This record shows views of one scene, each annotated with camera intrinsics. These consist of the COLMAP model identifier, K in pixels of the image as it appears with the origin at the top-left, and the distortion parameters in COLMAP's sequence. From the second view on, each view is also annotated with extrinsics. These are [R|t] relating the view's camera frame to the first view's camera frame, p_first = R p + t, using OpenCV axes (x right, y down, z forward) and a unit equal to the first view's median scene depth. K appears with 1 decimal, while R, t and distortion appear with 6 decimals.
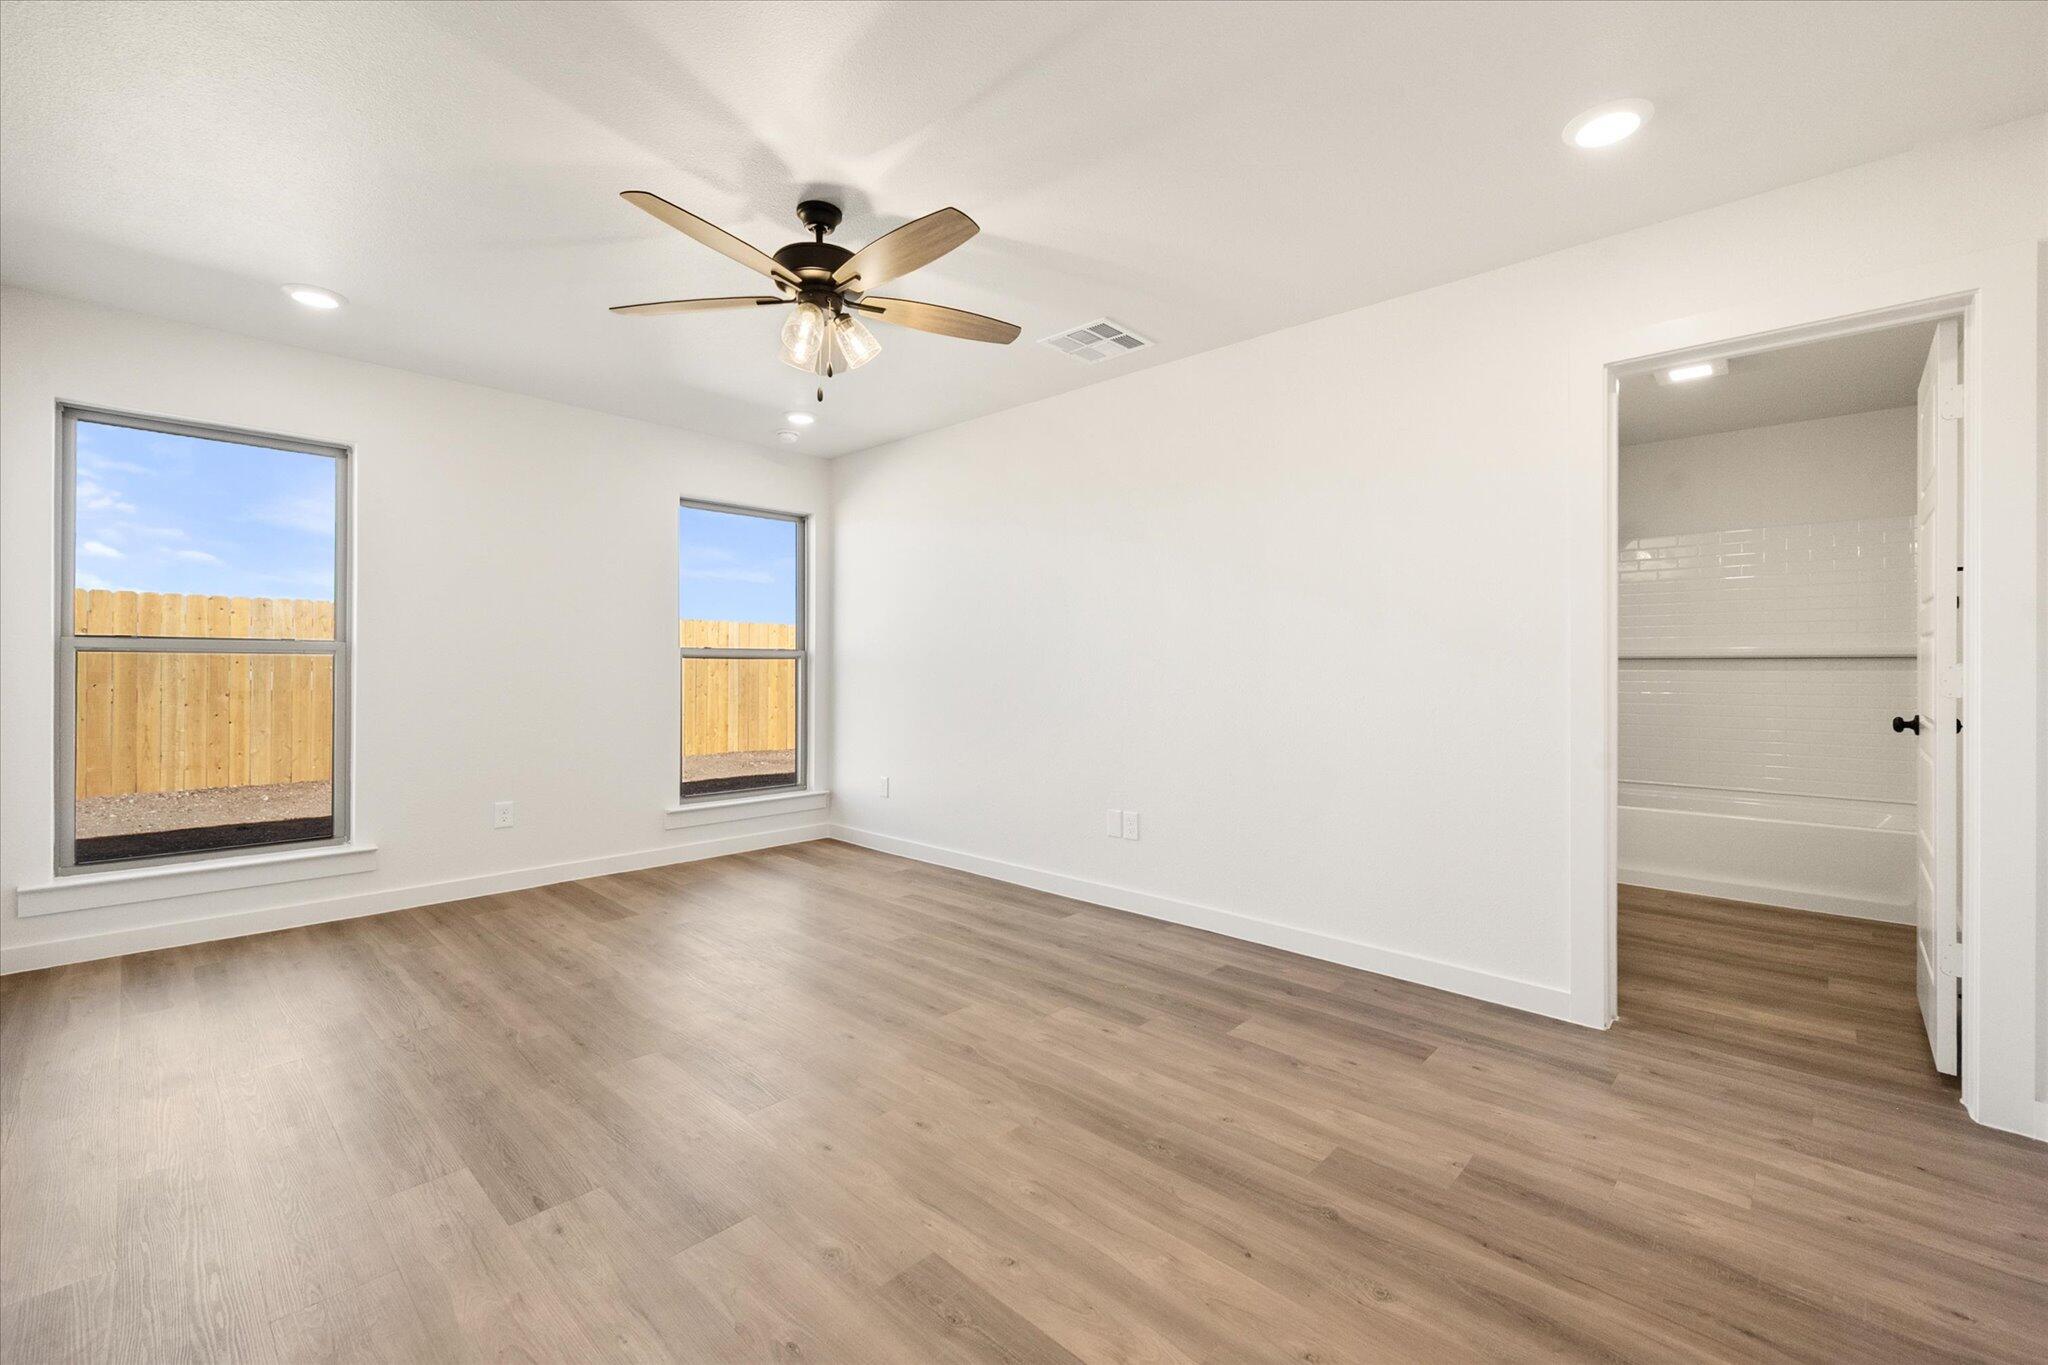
lens RADIAL K [[870.5, 0, 1032.5], [0, 870.5, 658.5], [0, 0, 1]] dist [0.001582, 0.000665]
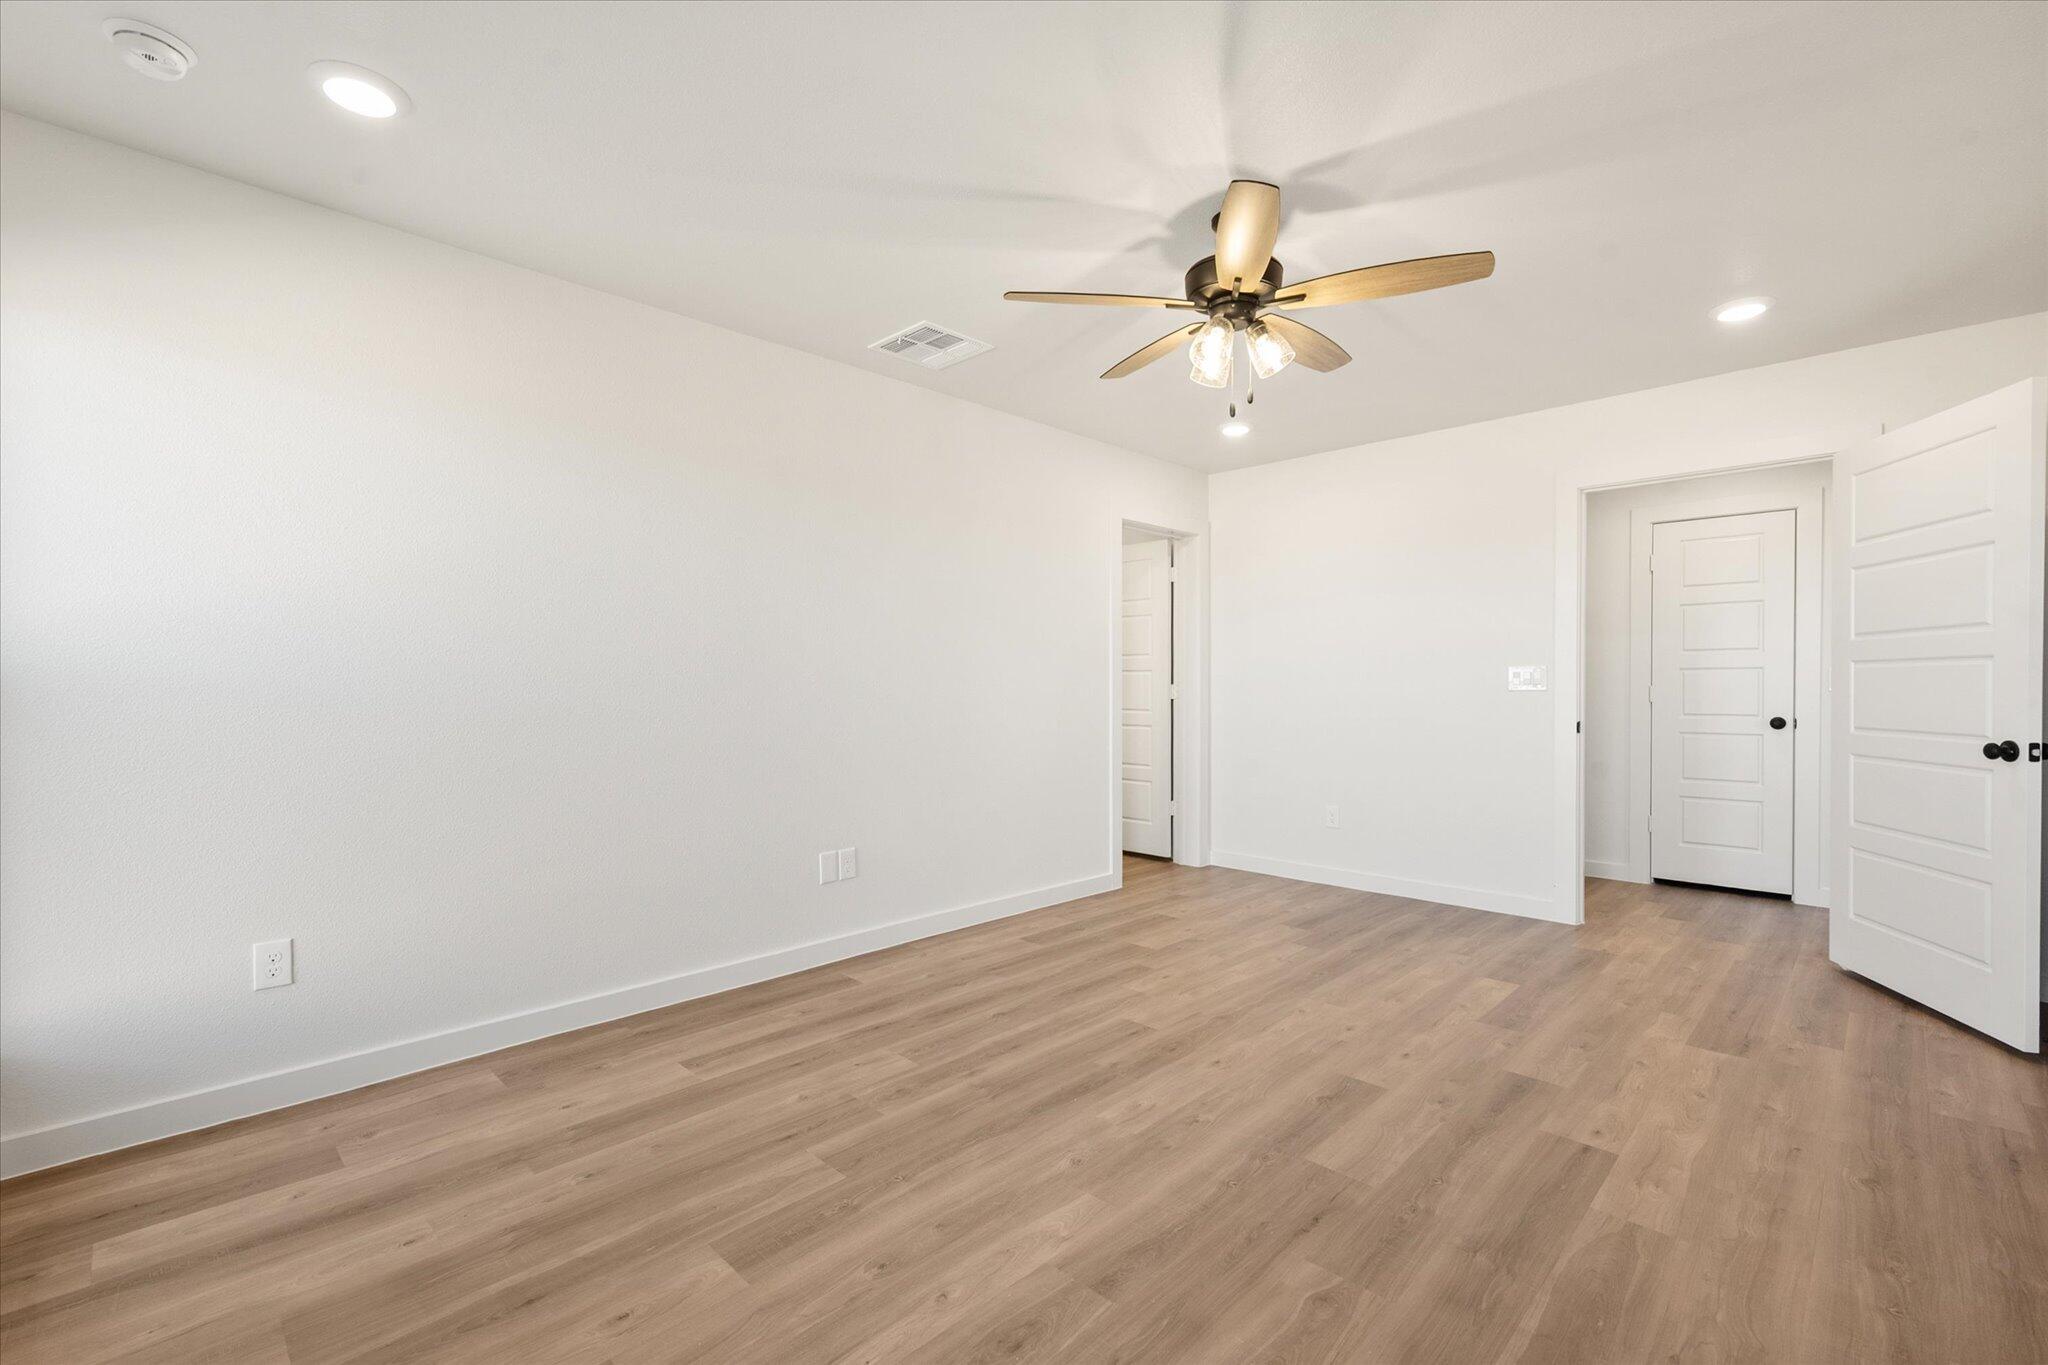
lens RADIAL K [[903.1, 0, 1024.0], [0, 903.1, 682.5], [0, 0, 1]] dist [0.000550, 0.000639]
pose [[0.005974, -0.000635, 0.999982, -1.148779], [-0.008024, 0.999968, 0.000683, 0.001863], [-0.999950, -0.008028, 0.005969, 1.128000]]
